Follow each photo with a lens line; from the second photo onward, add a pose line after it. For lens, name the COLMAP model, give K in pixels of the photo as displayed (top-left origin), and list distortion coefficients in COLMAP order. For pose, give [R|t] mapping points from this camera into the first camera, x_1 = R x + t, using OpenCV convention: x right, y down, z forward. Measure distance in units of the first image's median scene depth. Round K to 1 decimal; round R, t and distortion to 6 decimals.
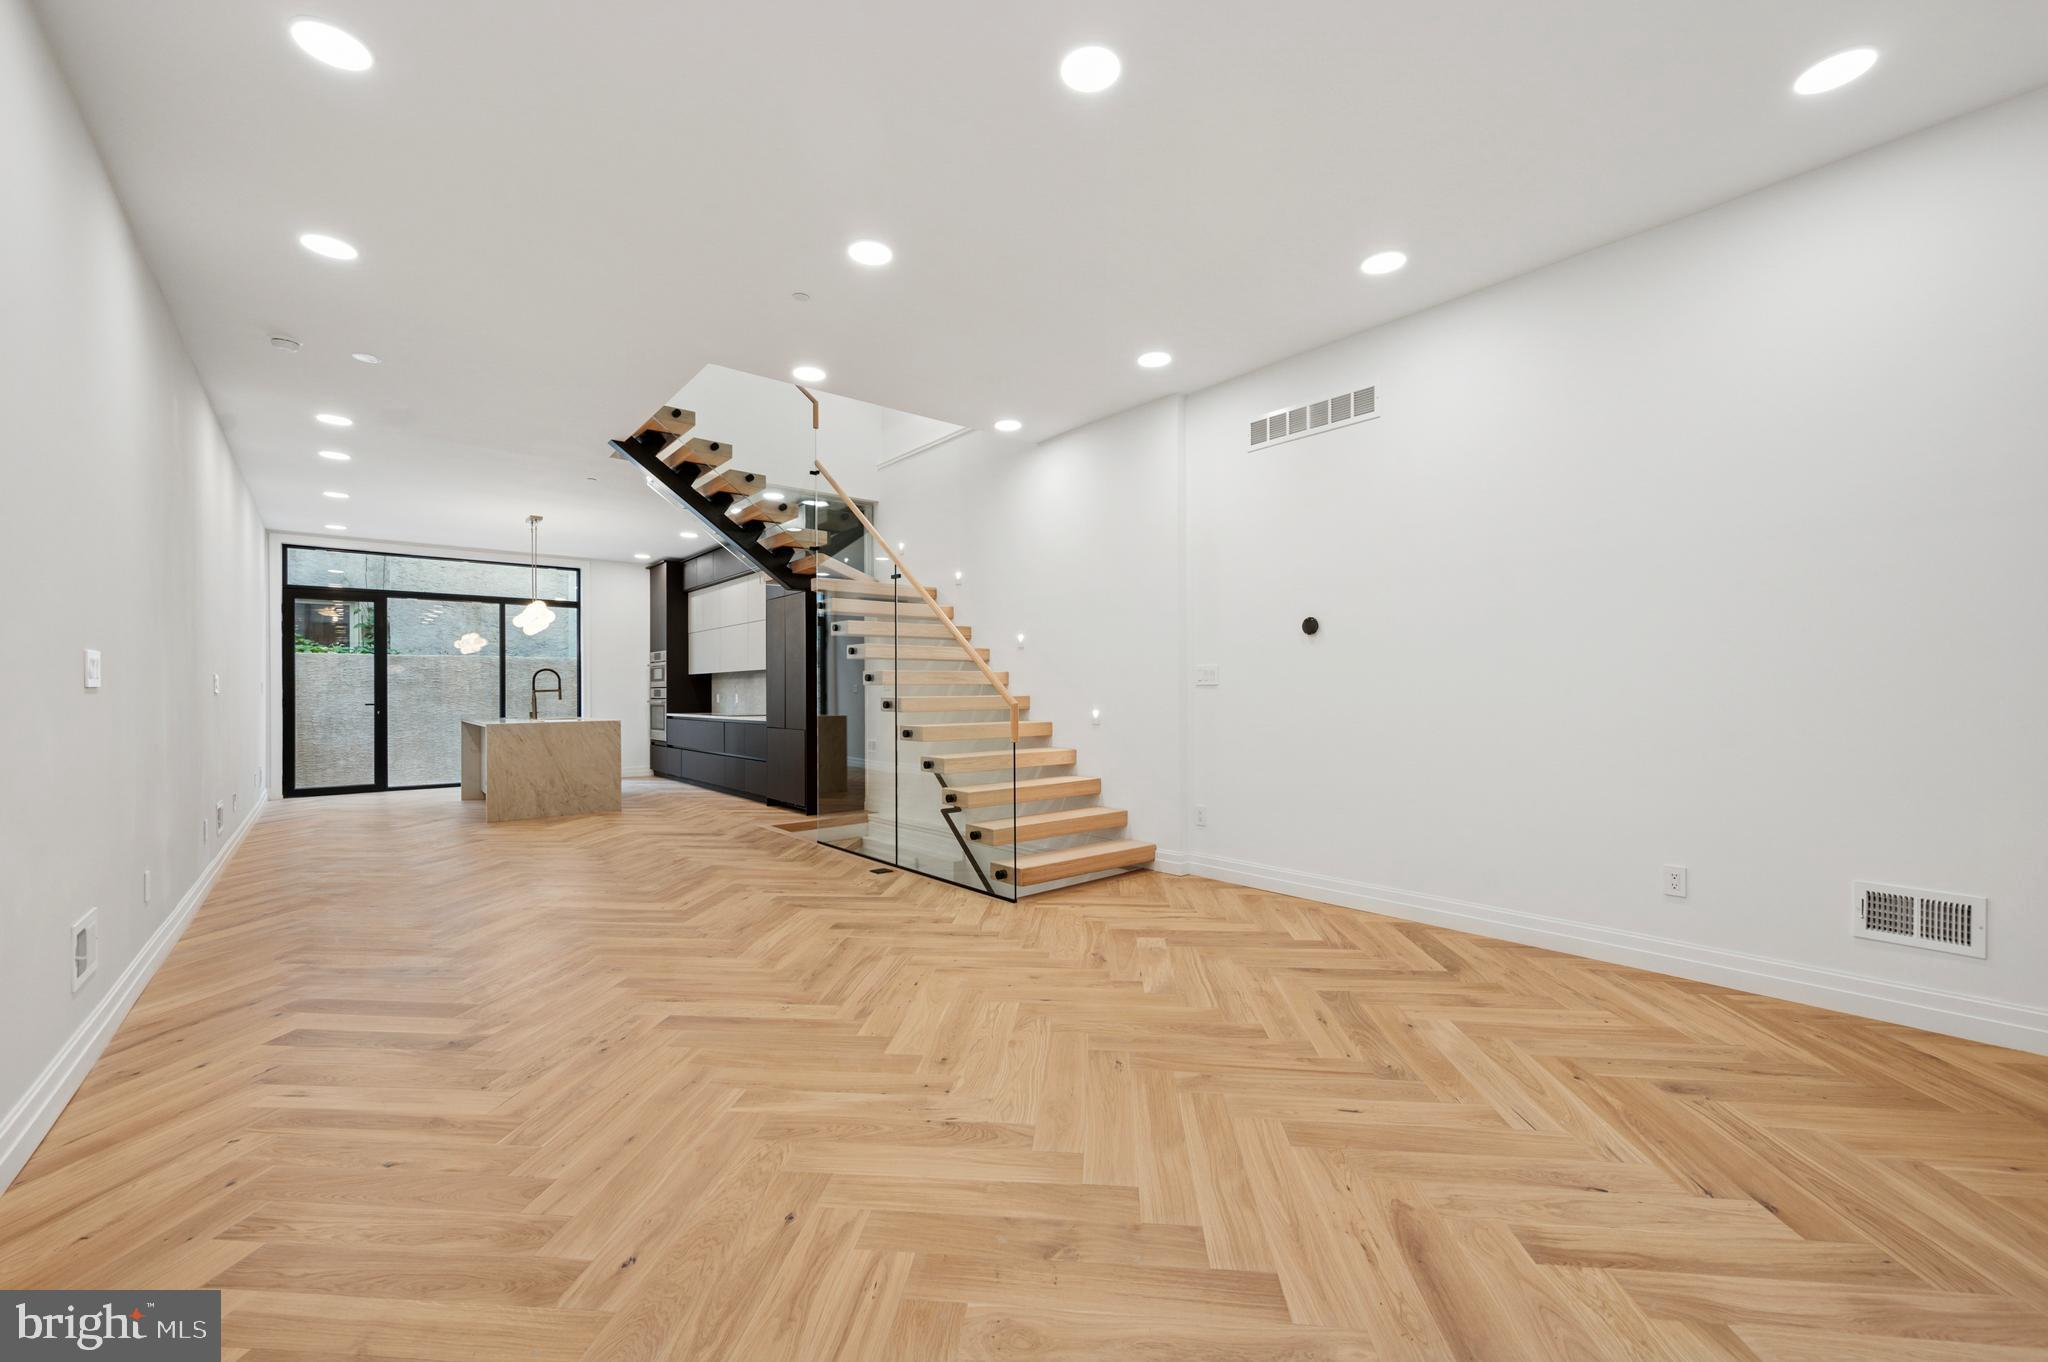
lens RADIAL K [[815.4, 0, 1026.3], [0, 815.4, 683.7], [0, 0, 1]] dist [-0.000122, -0.000040]
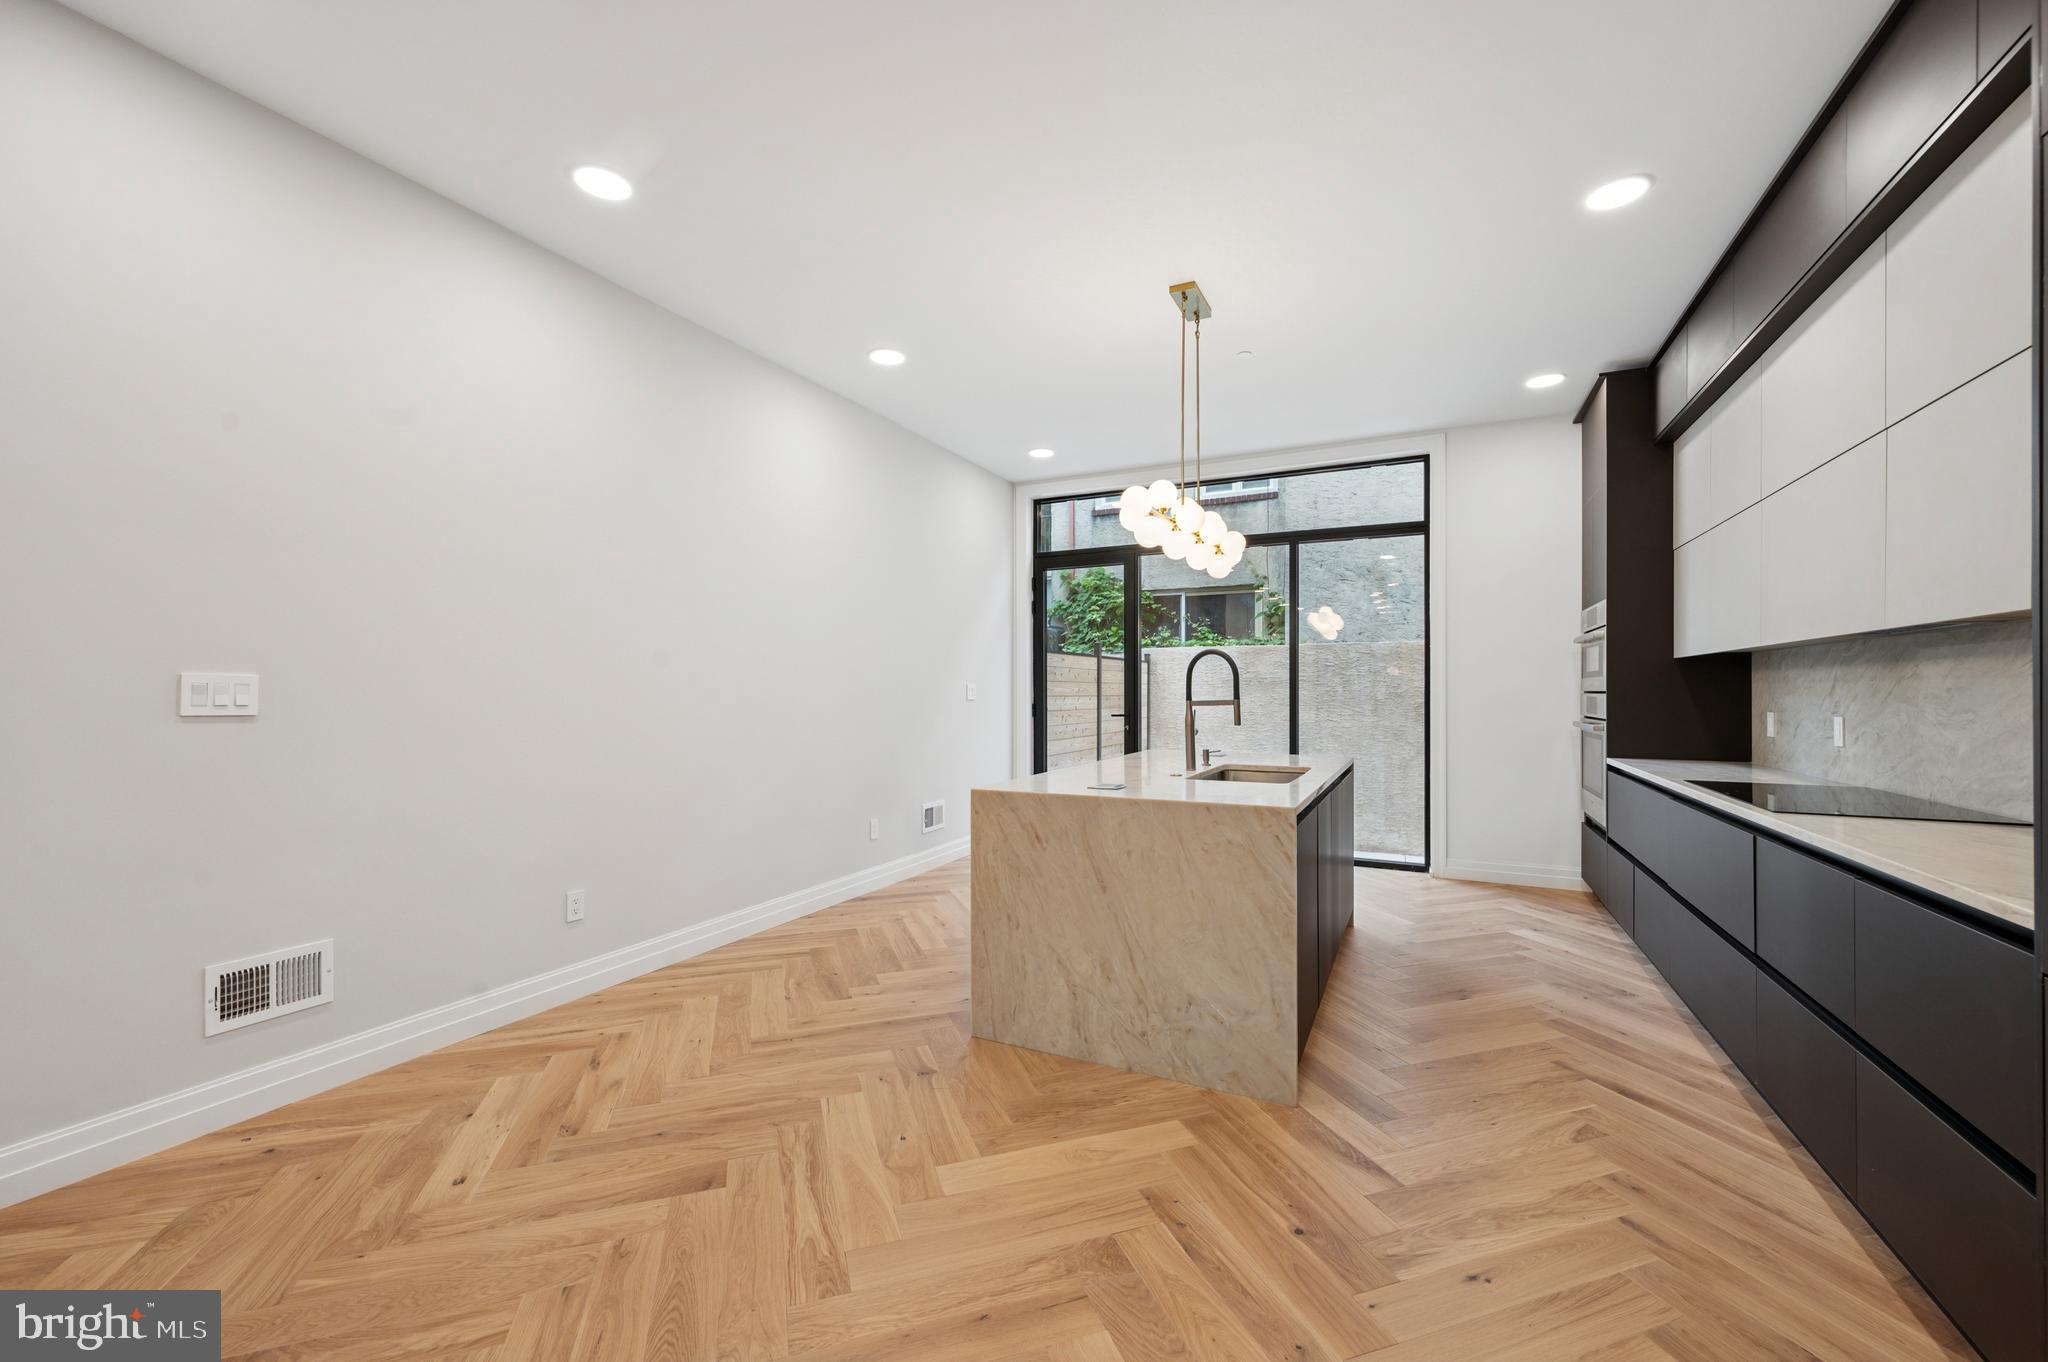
lens RADIAL K [[815.4, 0, 1029.9], [0, 815.4, 680.7], [0, 0, 1]] dist [-0.000122, -0.000040]
pose [[0.406920, -0.005829, -0.913445, -0.191816], [0.005557, 0.999977, -0.003906, -0.001012], [0.913447, -0.003487, 0.406943, 0.579481]]
